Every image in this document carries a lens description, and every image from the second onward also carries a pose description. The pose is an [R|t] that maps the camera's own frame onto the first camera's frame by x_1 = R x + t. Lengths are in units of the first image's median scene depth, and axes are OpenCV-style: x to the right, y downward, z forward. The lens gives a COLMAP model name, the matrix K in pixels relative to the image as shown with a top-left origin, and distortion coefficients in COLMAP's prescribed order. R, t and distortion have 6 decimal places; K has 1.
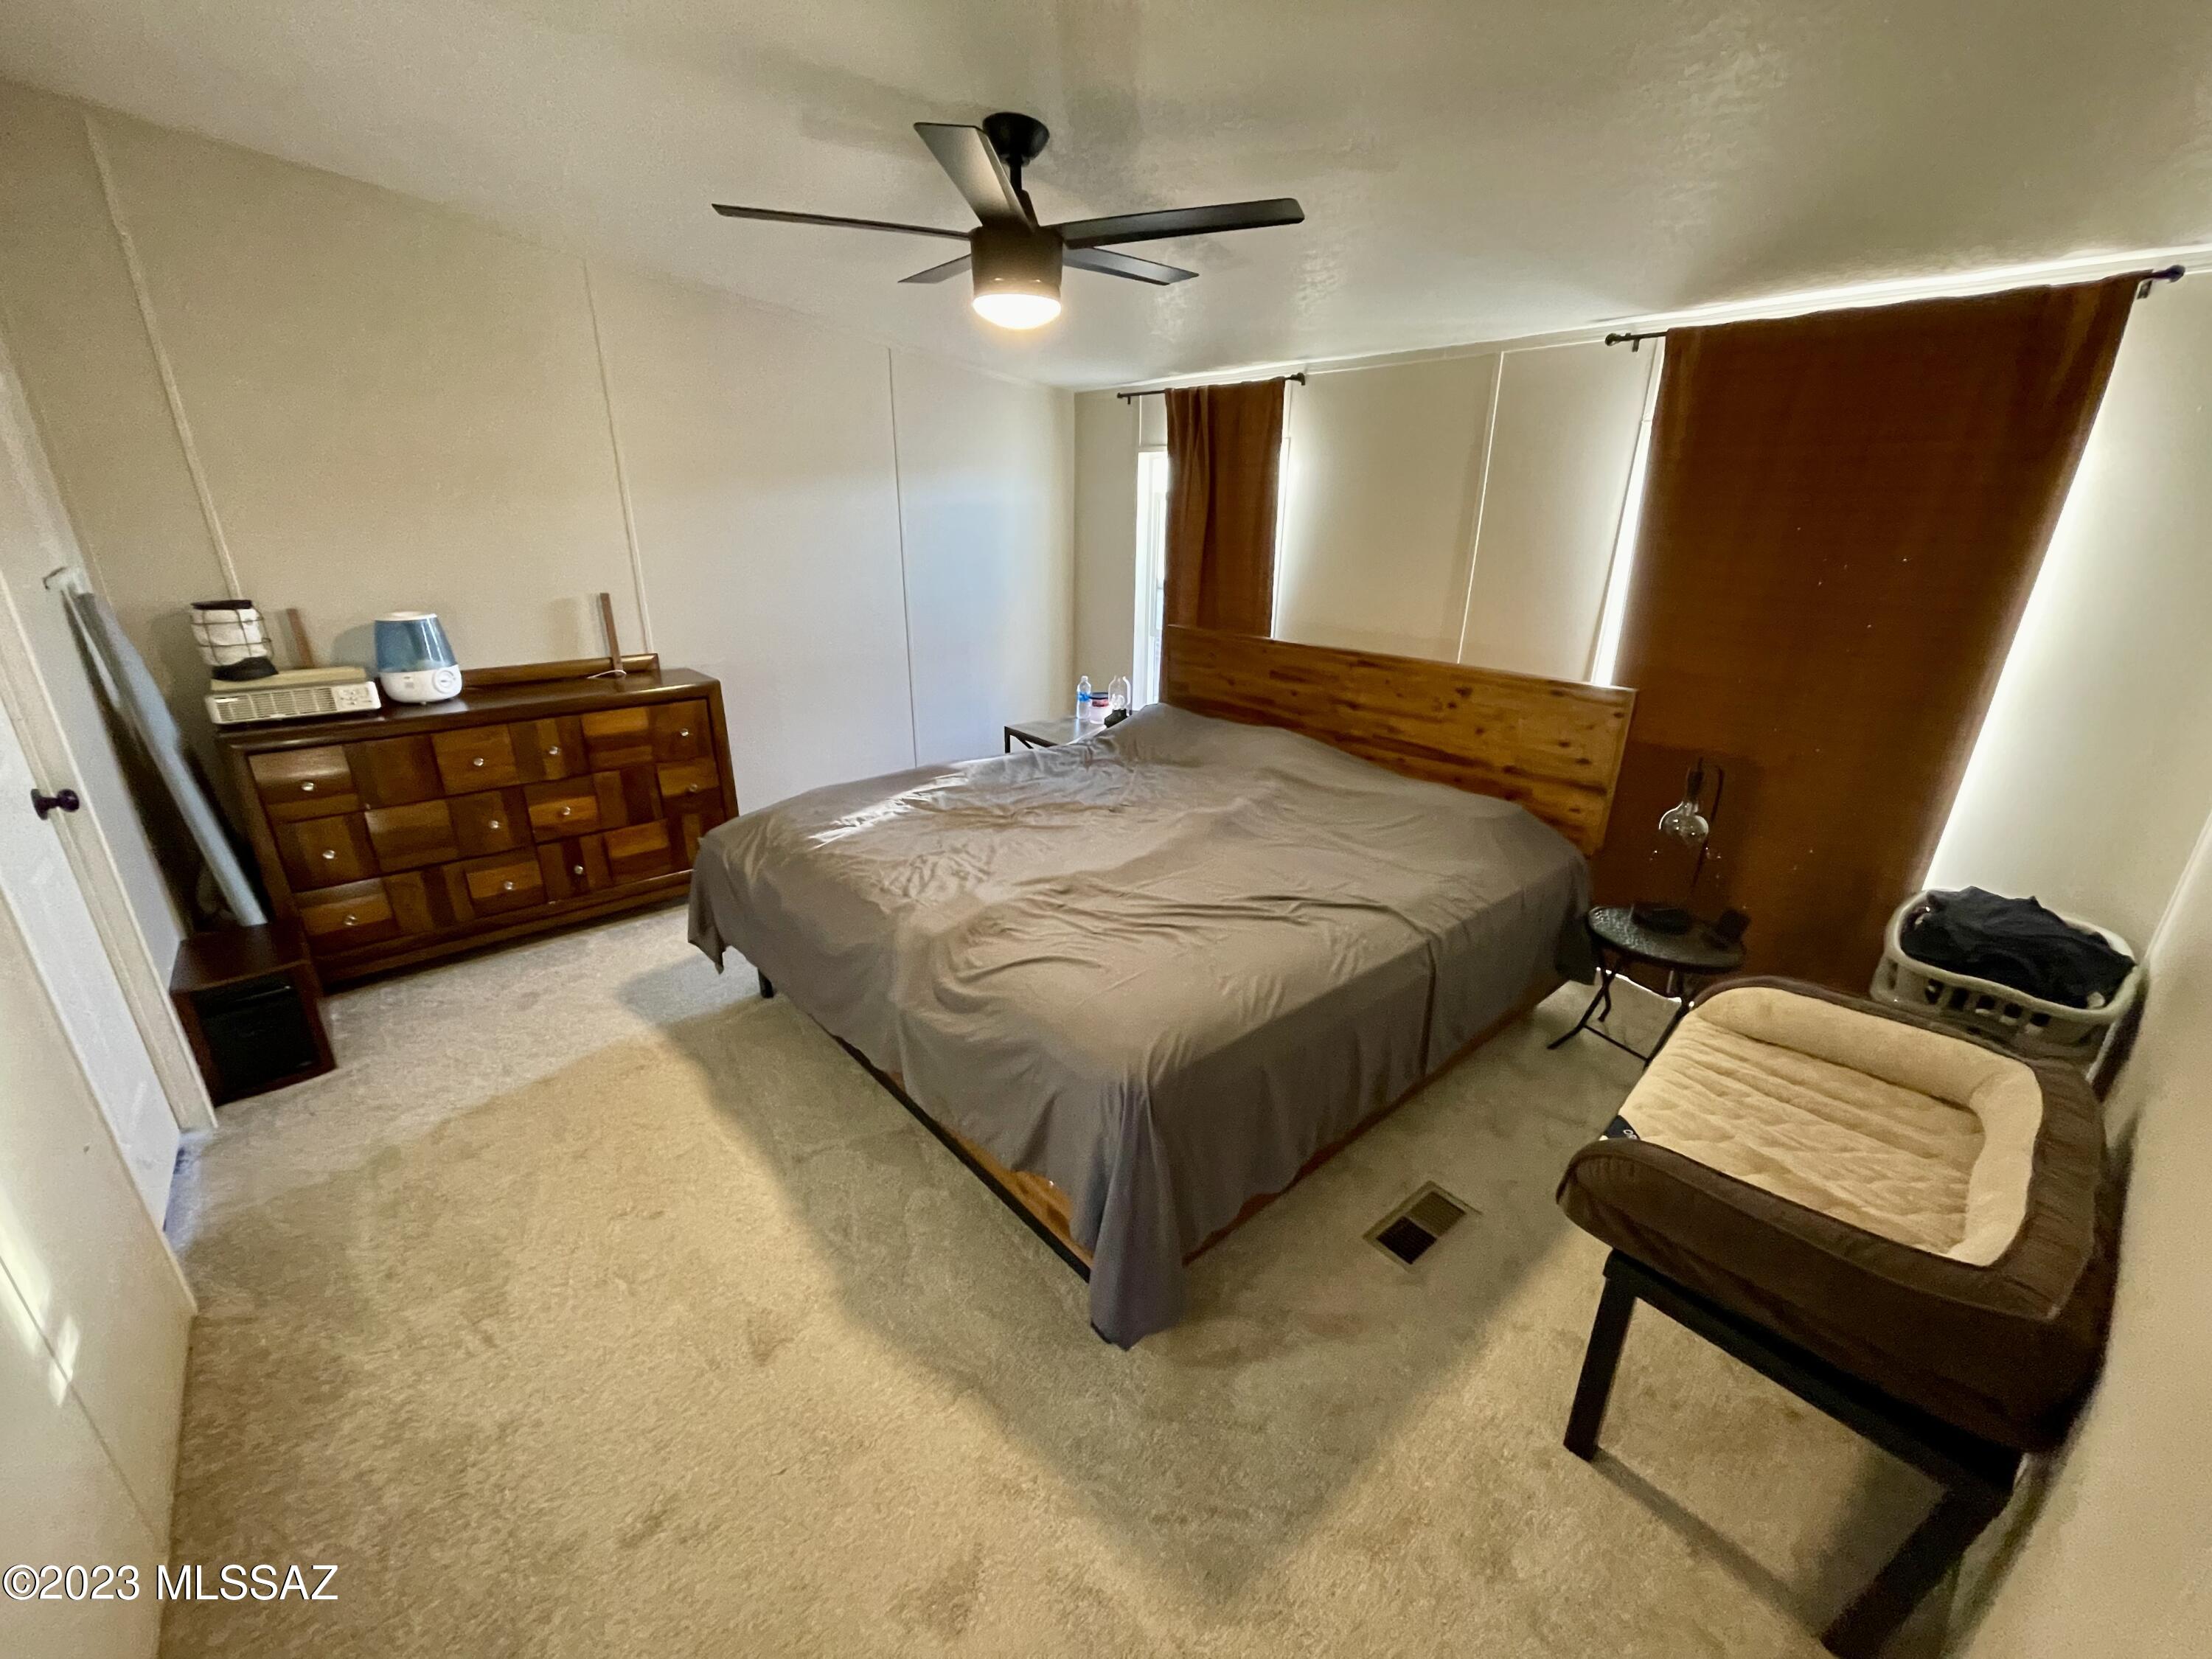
lens RADIAL K [[892.7, 0, 1105.1], [0, 892.7, 831.5], [0, 0, 1]] dist [-0.003071, 0.000868]
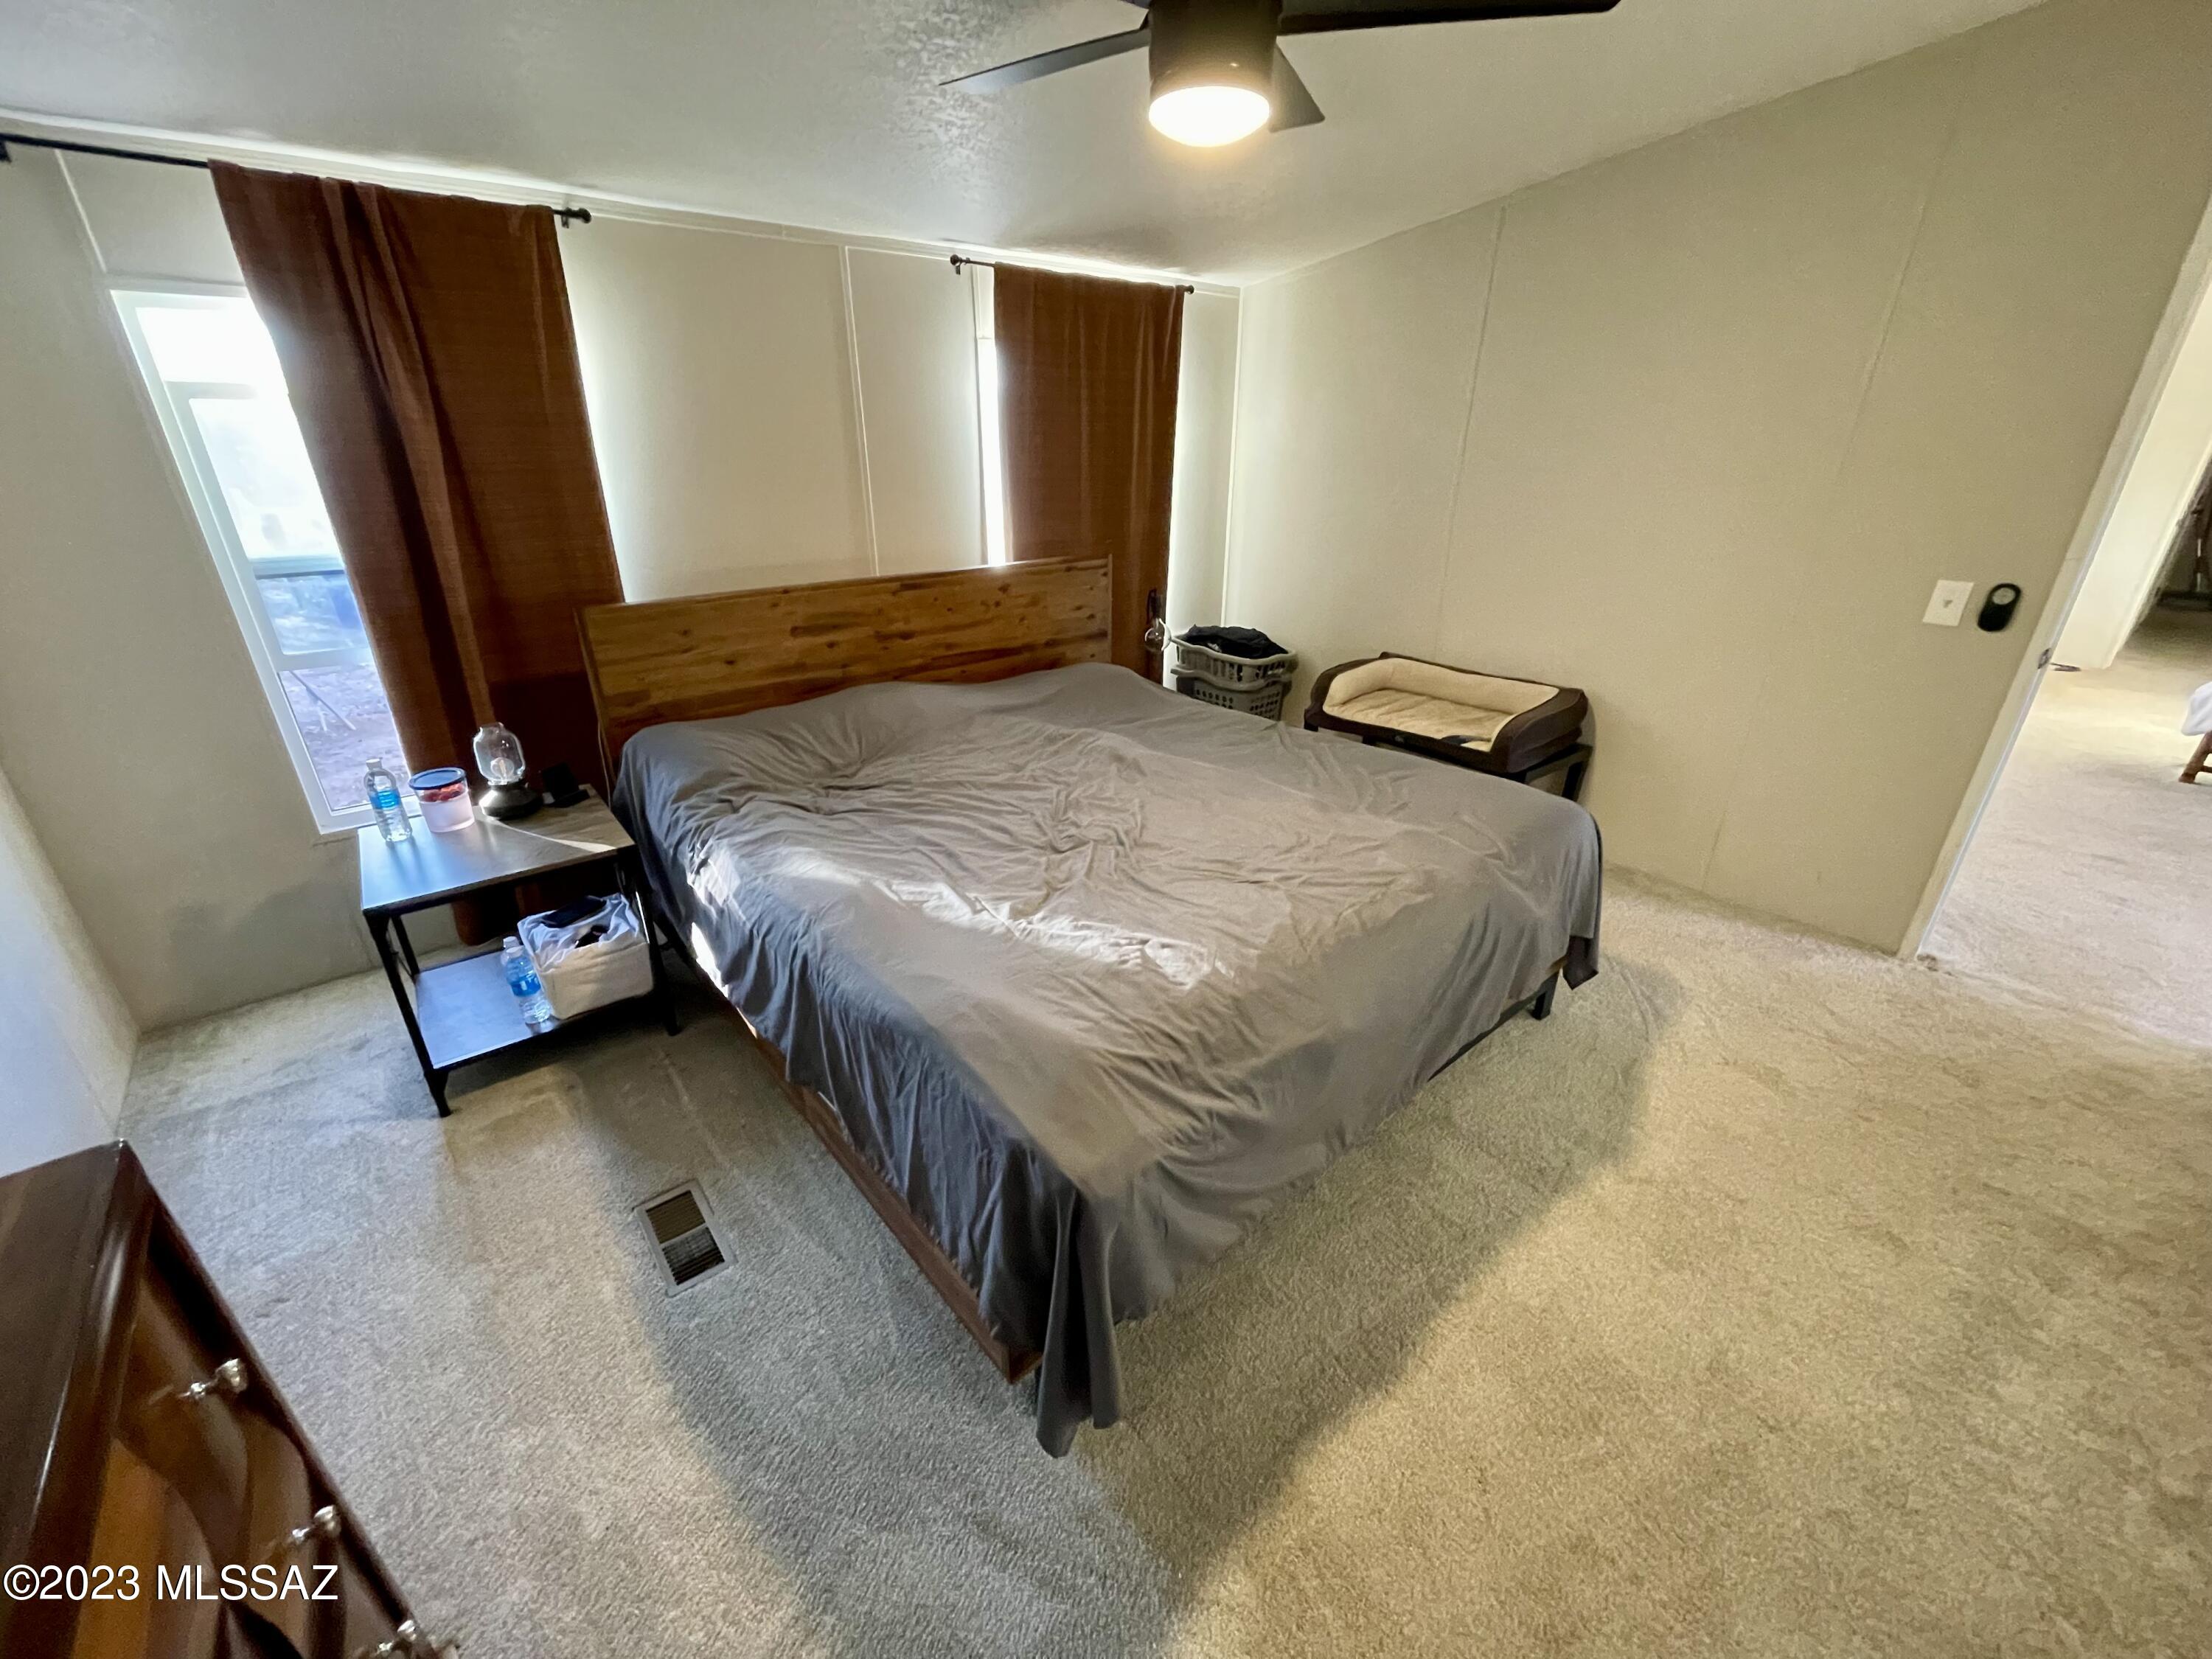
lens RADIAL K [[892.7, 0, 1099.6], [0, 892.7, 826.1], [0, 0, 1]] dist [-0.003071, 0.000868]
pose [[0.022099, -0.411521, 0.911132, -0.674526], [0.344177, 0.858779, 0.379528, -0.268009], [-0.938645, 0.305203, 0.160615, 0.769644]]
